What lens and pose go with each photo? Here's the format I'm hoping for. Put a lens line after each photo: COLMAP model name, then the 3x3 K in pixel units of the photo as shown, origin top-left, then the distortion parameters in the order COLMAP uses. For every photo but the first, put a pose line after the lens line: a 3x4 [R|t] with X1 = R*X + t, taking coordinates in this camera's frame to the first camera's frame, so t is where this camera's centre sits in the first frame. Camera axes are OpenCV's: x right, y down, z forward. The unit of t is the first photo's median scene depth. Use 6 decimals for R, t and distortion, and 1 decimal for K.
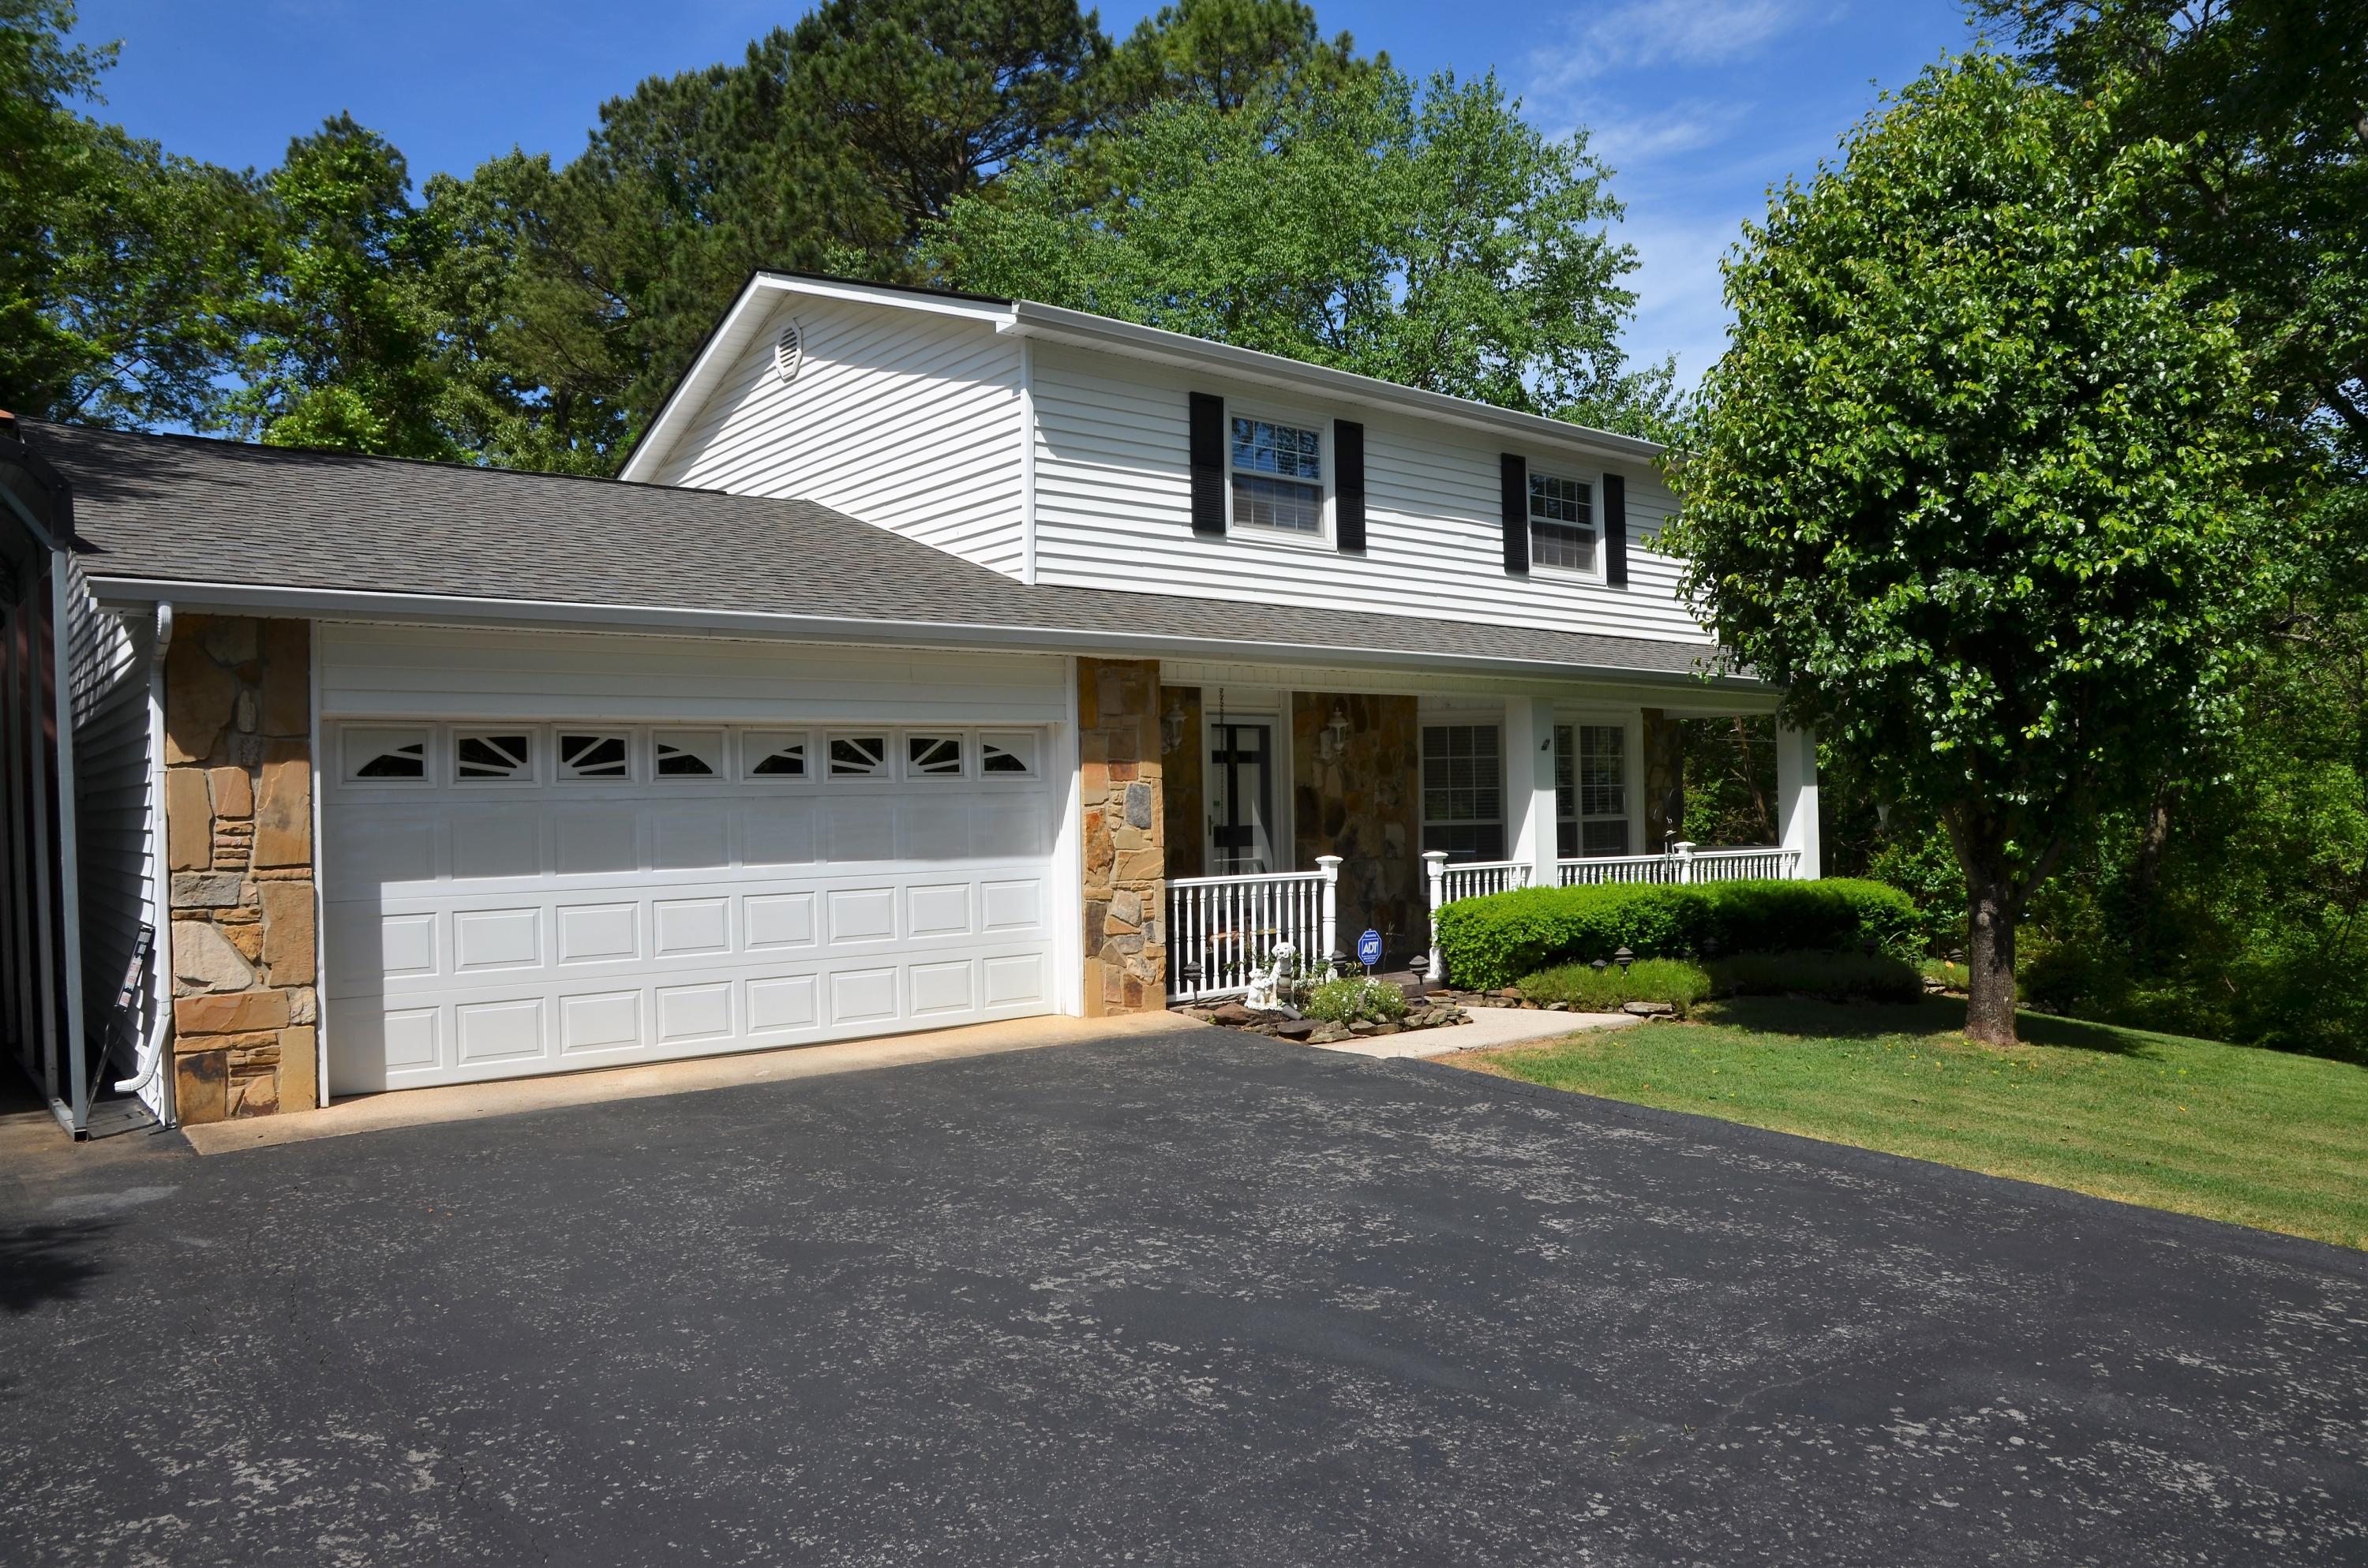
lens RADIAL K [[1643.5, 0, 1224.8], [0, 1643.5, 798.7], [0, 0, 1]] dist [-0.118332, 0.086941]
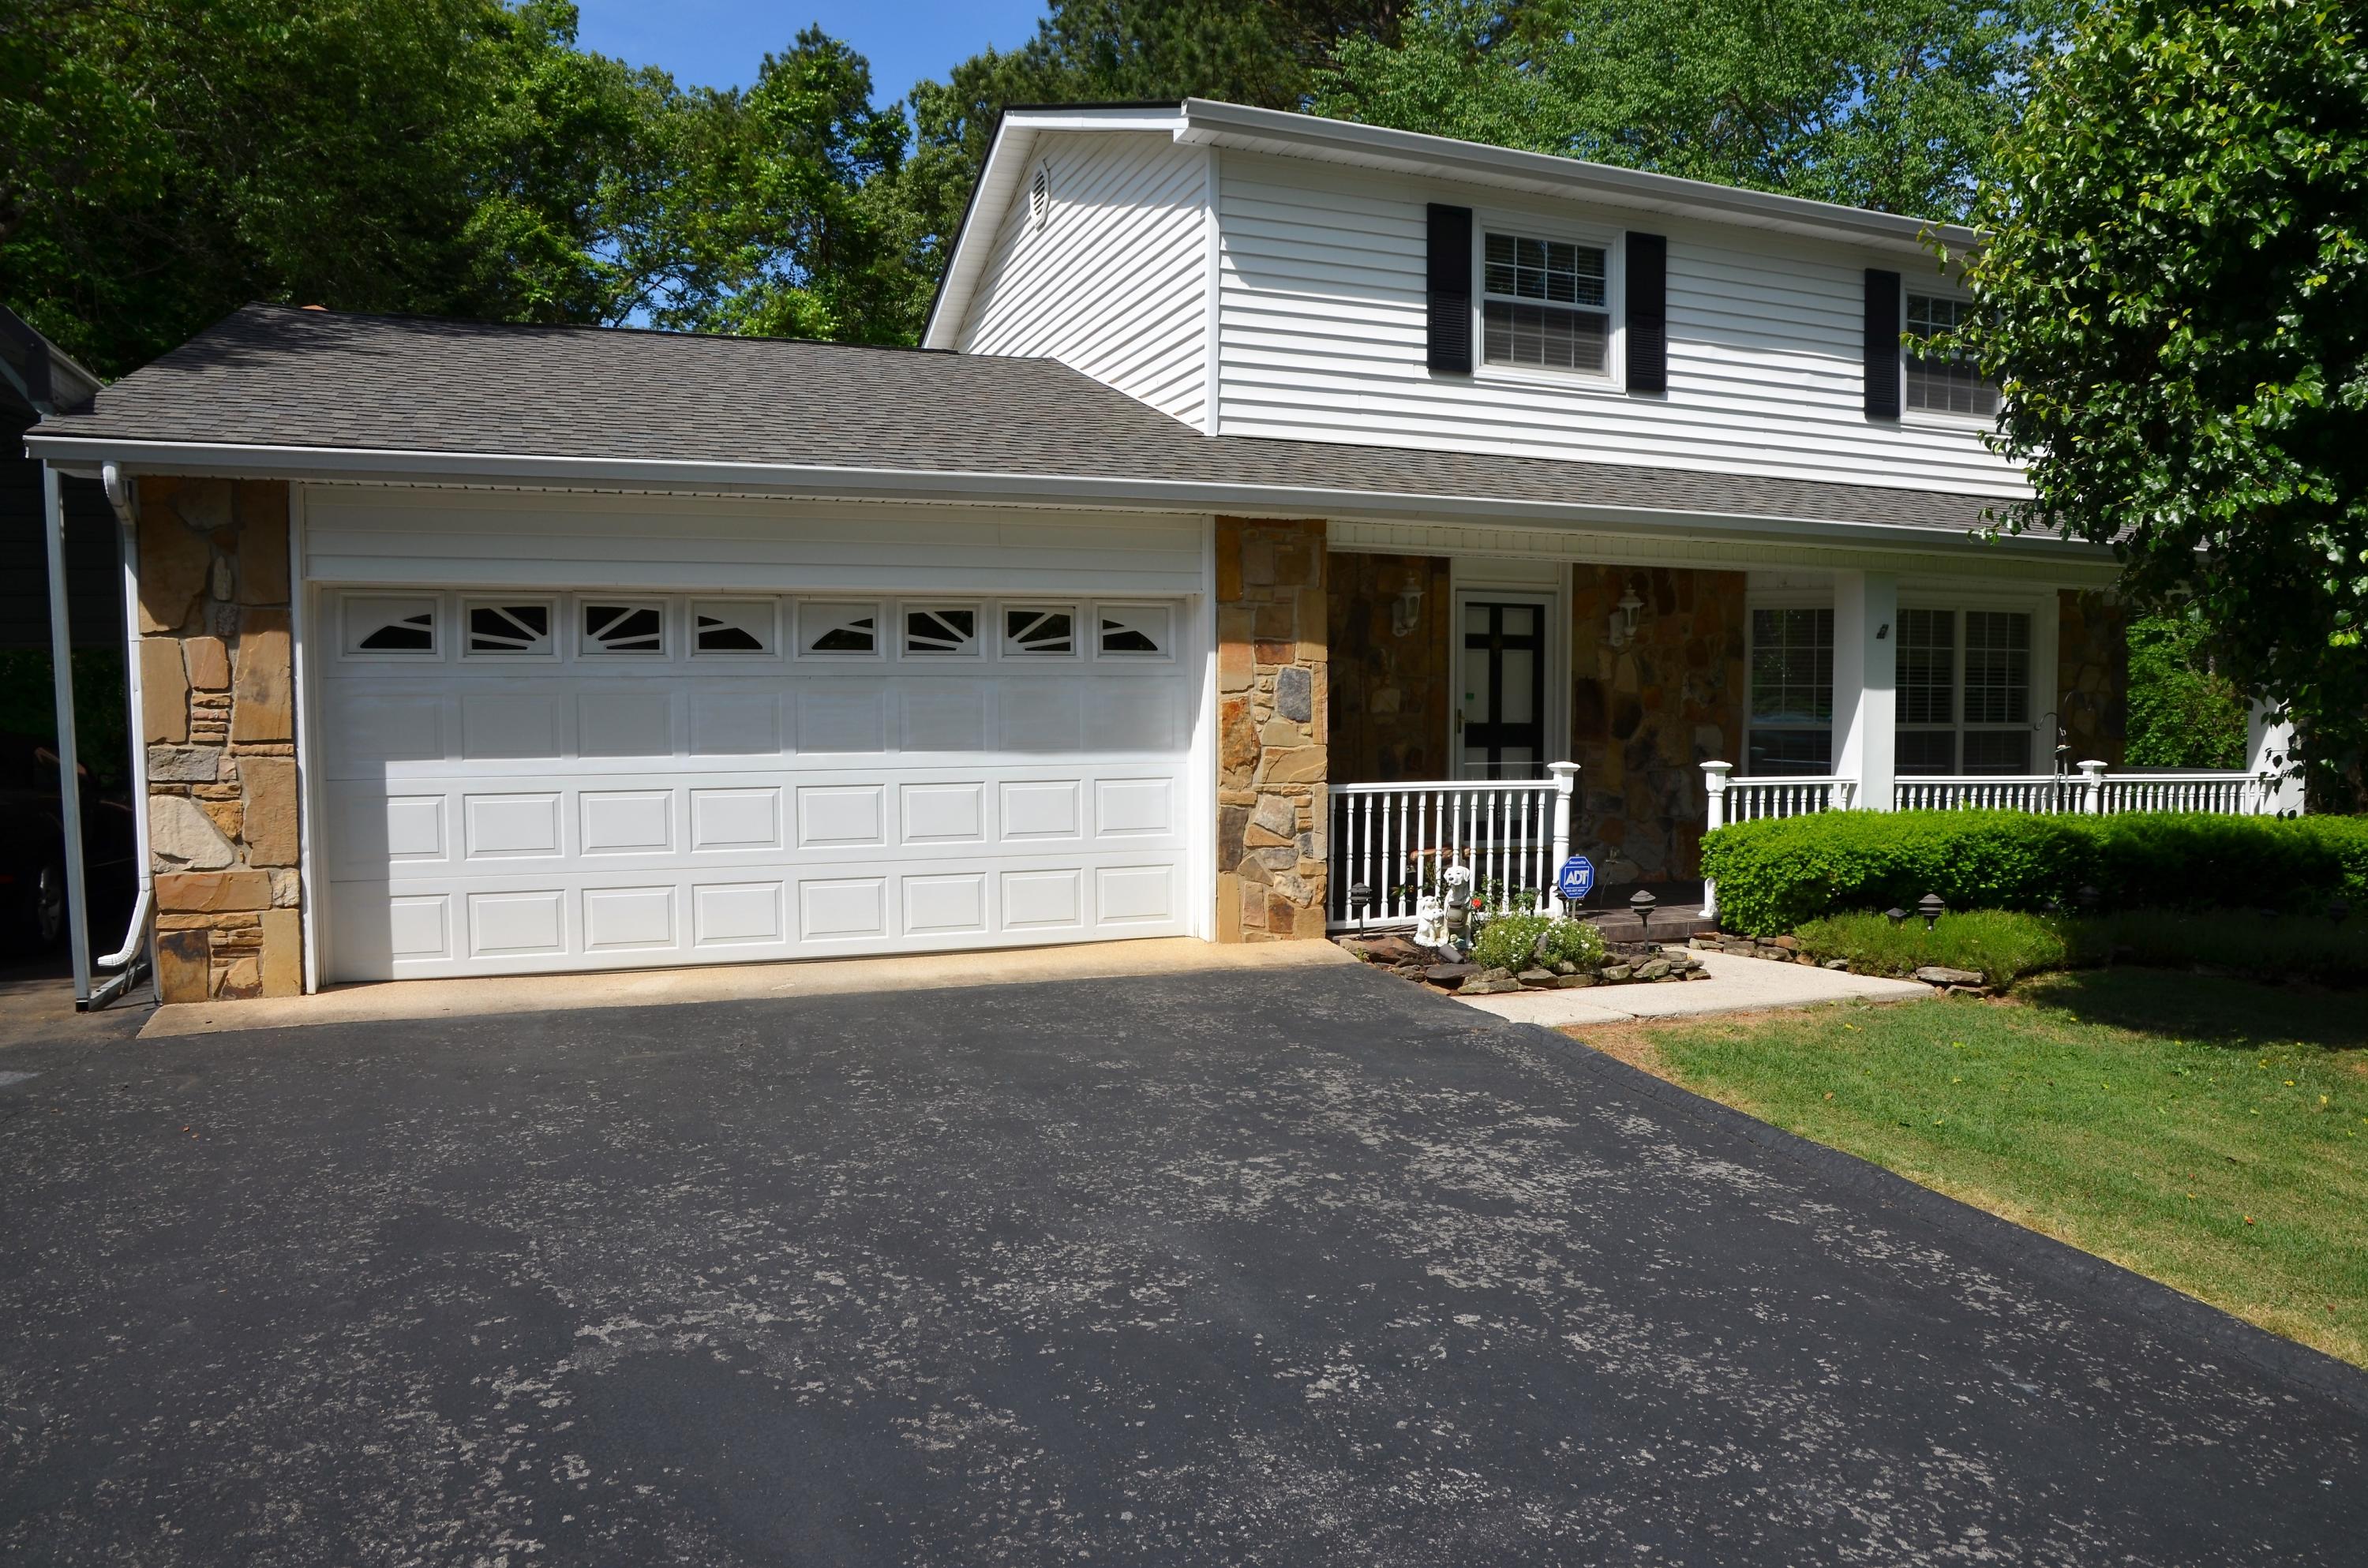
lens RADIAL K [[1643.5, 0, 1209.5], [0, 1643.5, 808.4], [0, 0, 1]] dist [-0.118332, 0.086941]
pose [[0.947611, 0.040879, -0.316800, 0.191192], [-0.018436, 0.997123, 0.073520, 0.001293], [0.318894, -0.063827, 0.945639, 0.208834]]
